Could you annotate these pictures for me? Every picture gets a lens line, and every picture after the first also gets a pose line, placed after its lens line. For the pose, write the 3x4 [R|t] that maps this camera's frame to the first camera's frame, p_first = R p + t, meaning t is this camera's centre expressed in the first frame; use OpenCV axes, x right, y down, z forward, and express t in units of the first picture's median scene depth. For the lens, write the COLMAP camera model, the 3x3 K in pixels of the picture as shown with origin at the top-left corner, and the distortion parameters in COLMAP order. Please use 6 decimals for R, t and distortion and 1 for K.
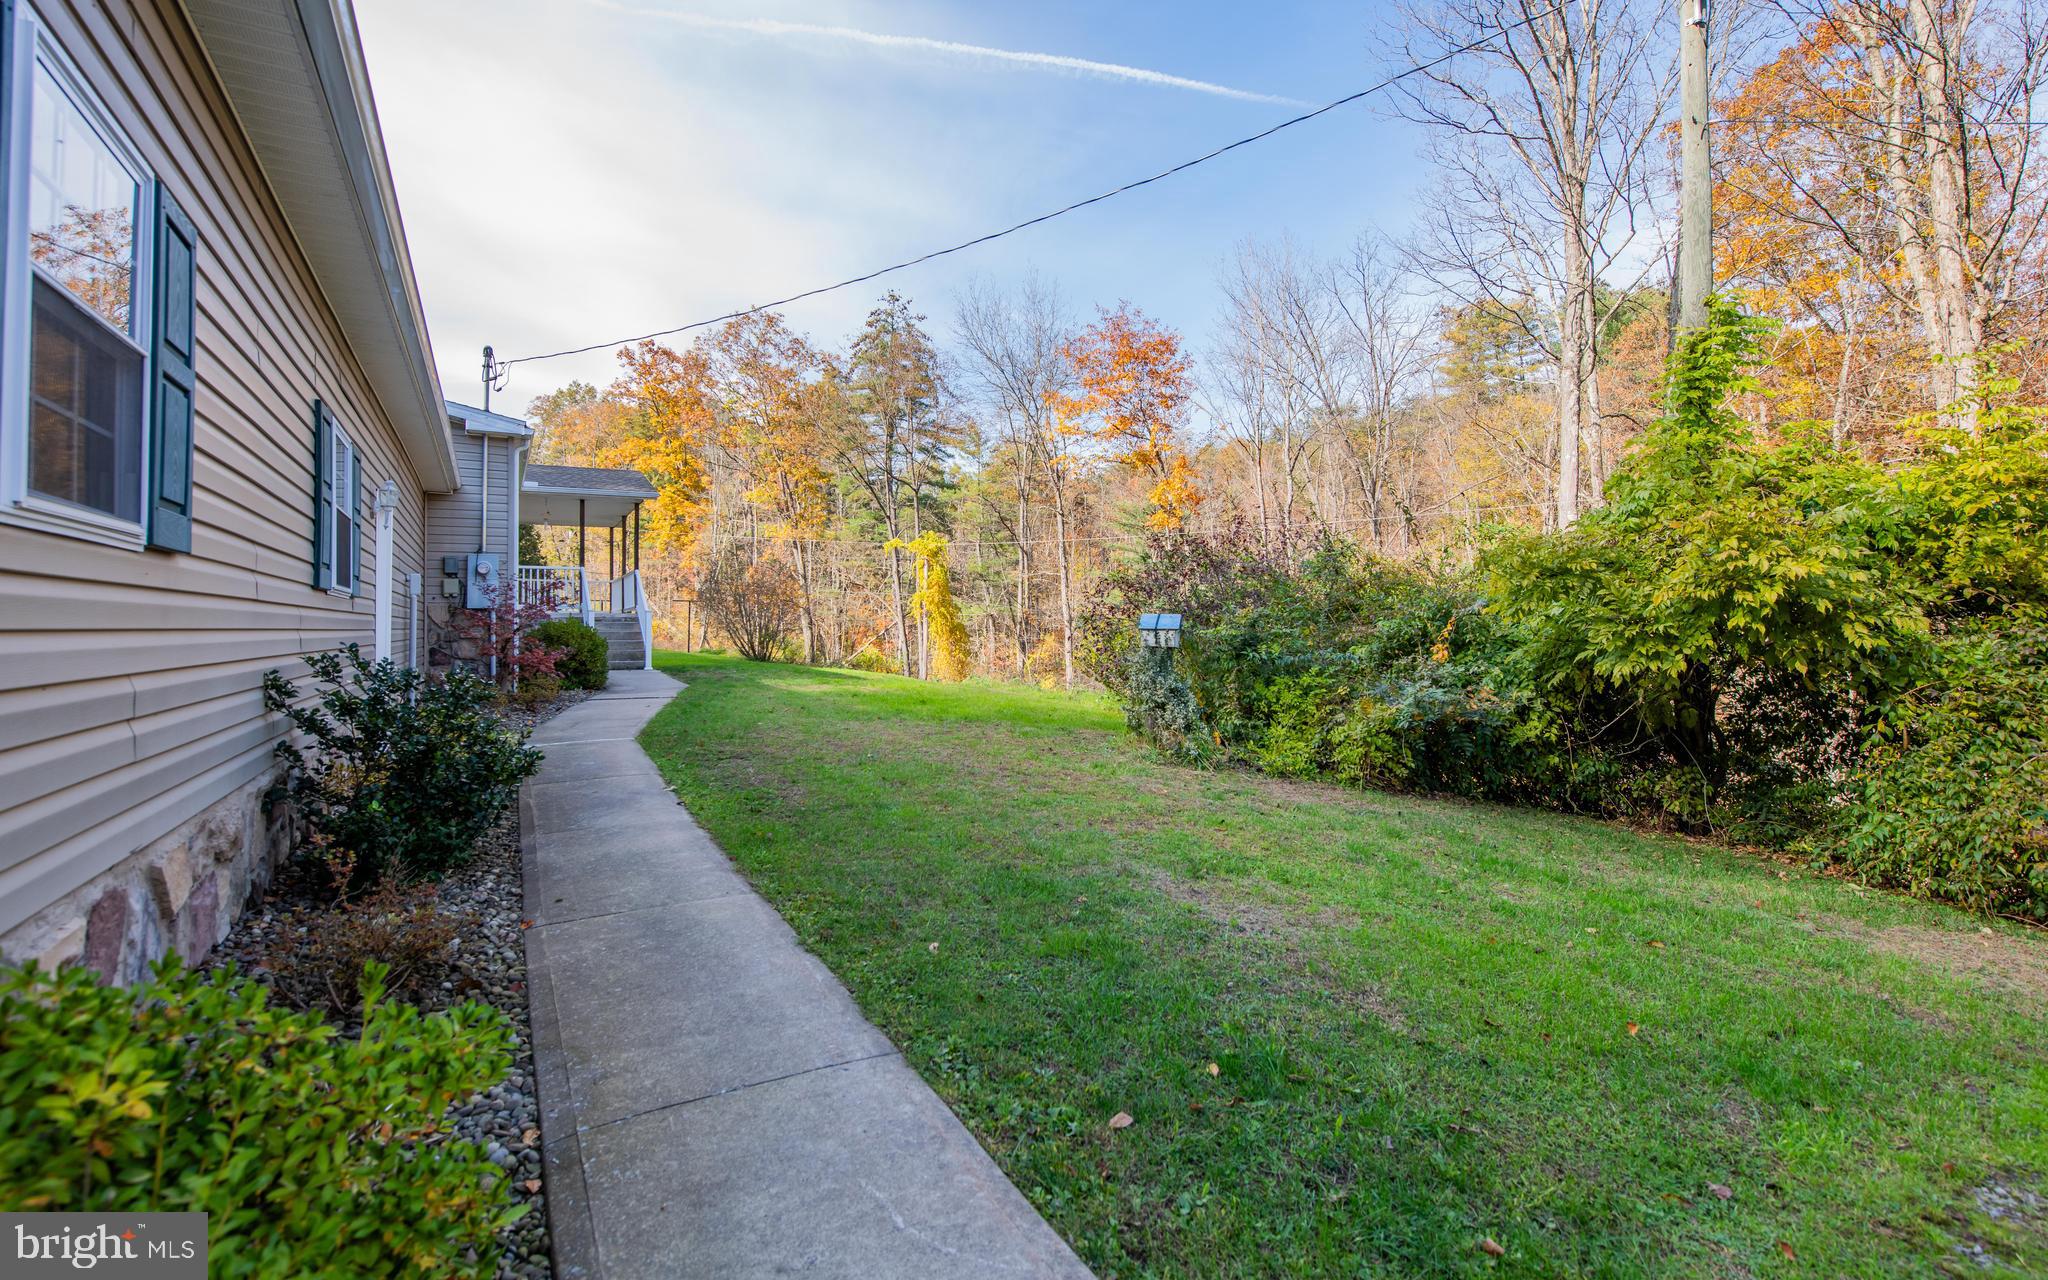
lens RADIAL K [[909.3, 0, 1017.0], [0, 909.3, 593.8], [0, 0, 1]] dist [-0.017826, 0.000095]
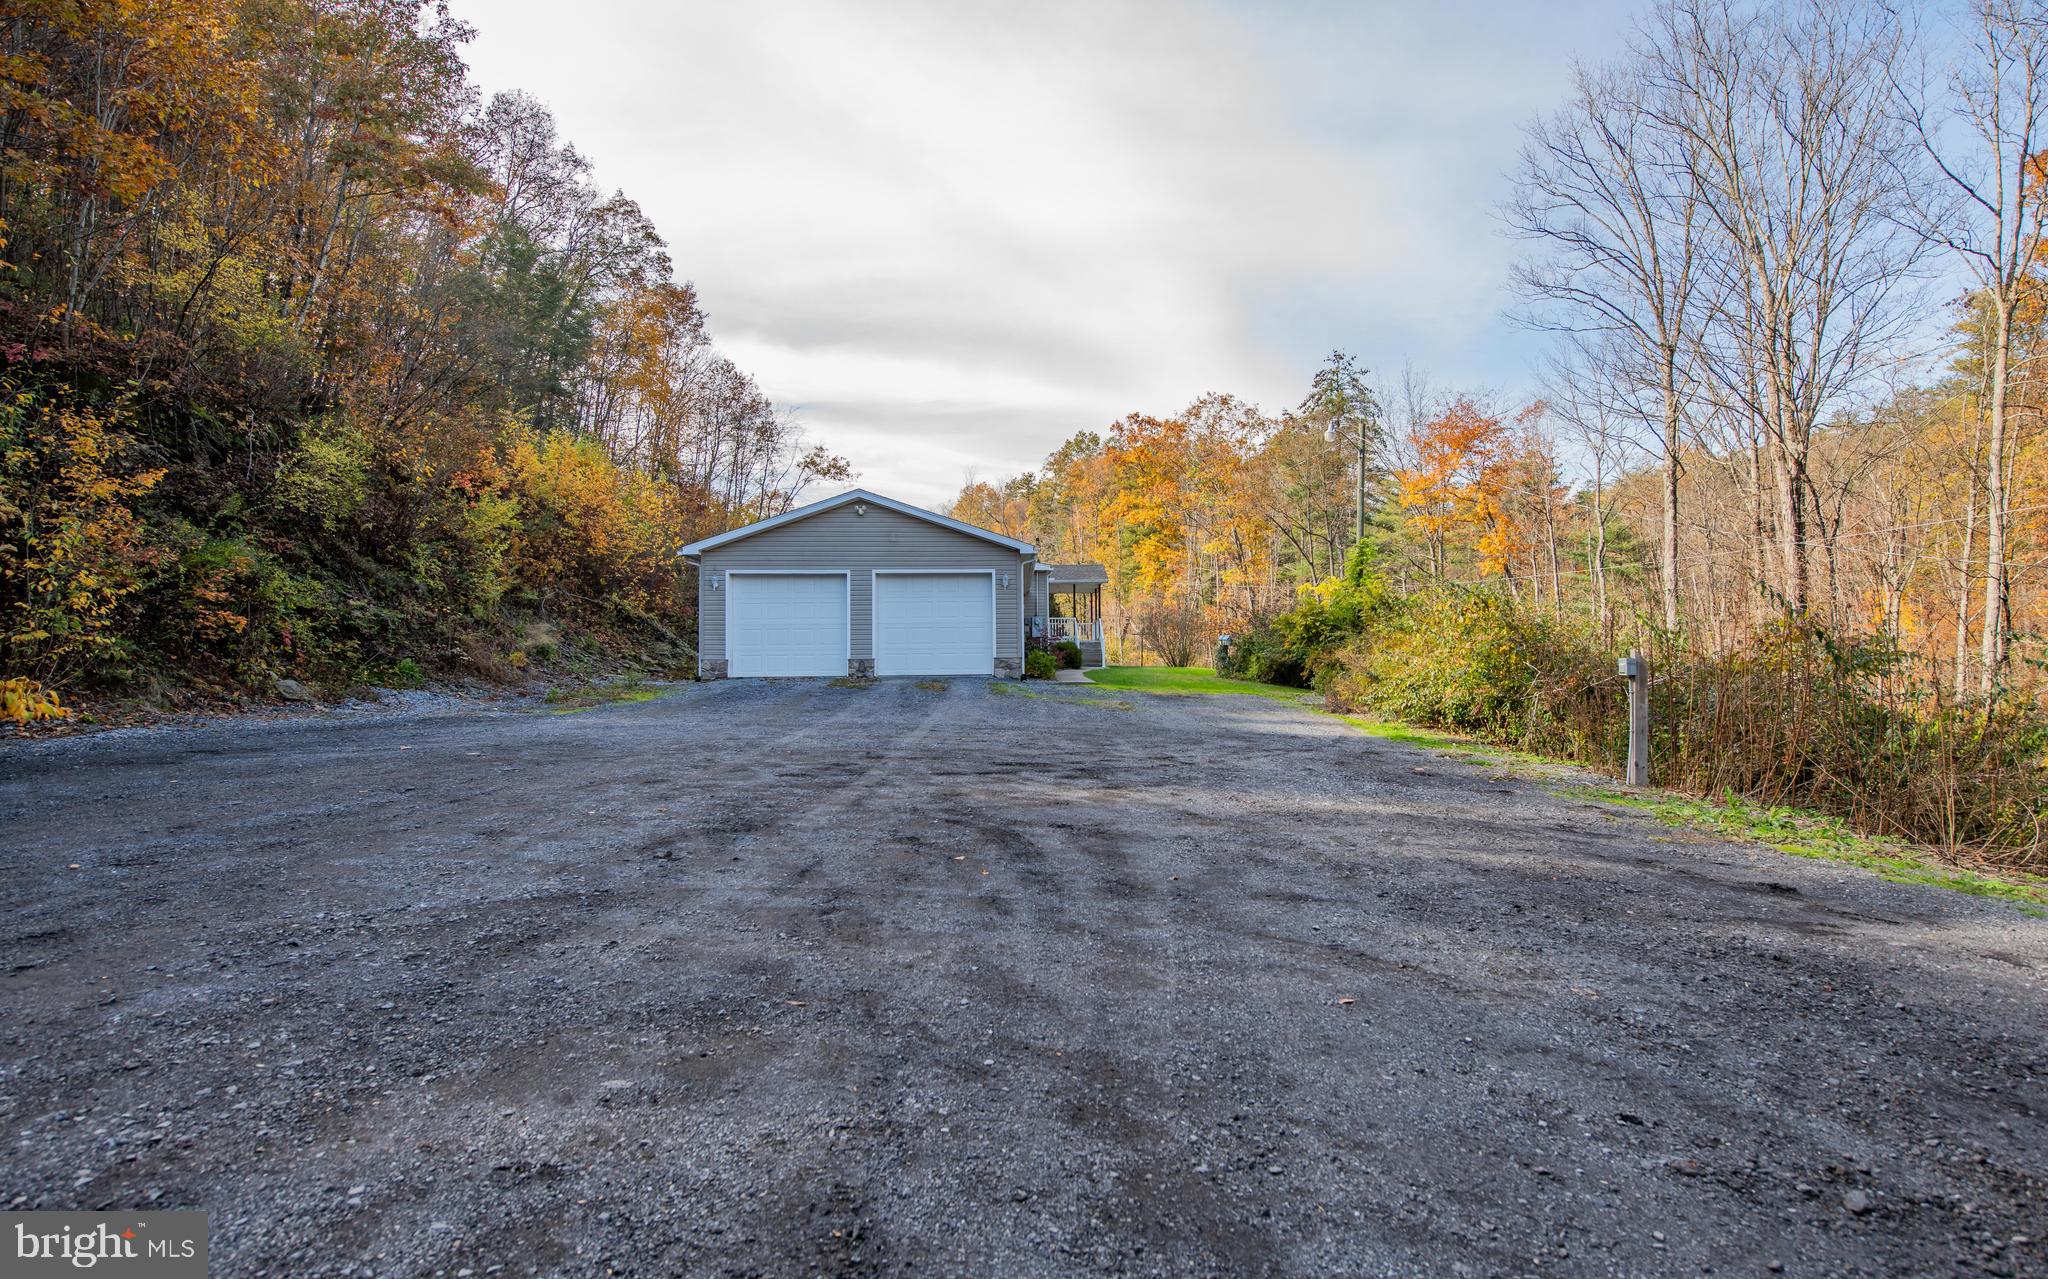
lens RADIAL K [[1108.6, 0, 1024.0], [0, 1108.6, 639.5], [0, 0, 1]] dist [-0.000391, 0.000070]
pose [[0.871578, -0.007322, -0.490202, 0.941638], [0.013161, 0.999878, 0.008465, -0.004647], [0.490080, -0.013830, 0.871568, -1.801491]]
